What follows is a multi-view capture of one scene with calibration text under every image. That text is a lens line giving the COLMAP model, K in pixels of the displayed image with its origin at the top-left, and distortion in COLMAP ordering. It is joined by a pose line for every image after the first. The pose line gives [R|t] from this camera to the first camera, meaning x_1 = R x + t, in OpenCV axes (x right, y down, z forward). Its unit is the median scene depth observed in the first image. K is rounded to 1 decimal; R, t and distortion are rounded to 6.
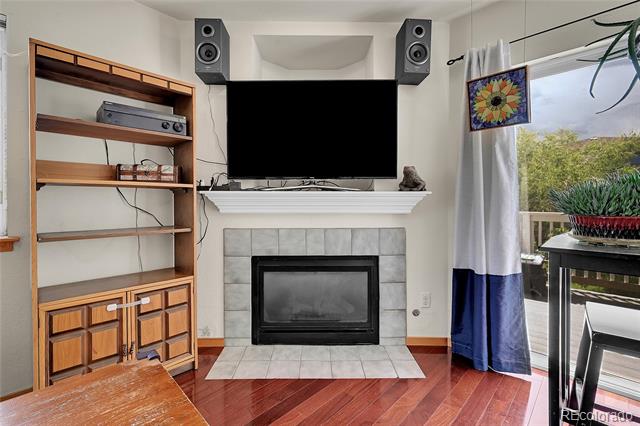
lens RADIAL K [[286.4, 0, 316.5], [0, 286.4, 205.8], [0, 0, 1]] dist [-0.001642, 0.000900]
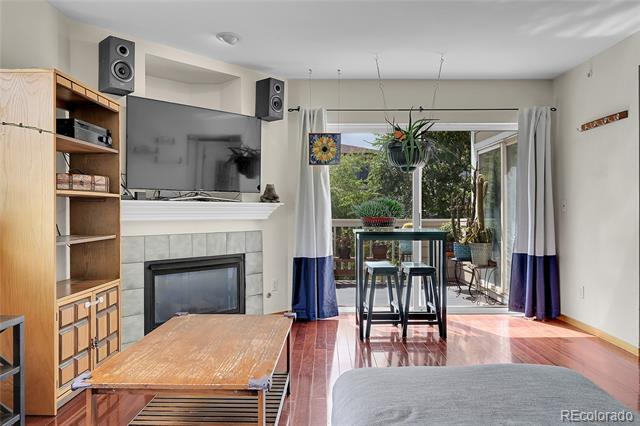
lens RADIAL K [[433.1, 0, 323.4], [0, 433.1, 211.0], [0, 0, 1]] dist [-0.005565, -0.002037]
pose [[0.717899, -0.000192, 0.696147, -0.930094], [0.005895, 0.999966, -0.005804, 0.002381], [-0.696122, 0.008270, 0.717876, -0.650652]]
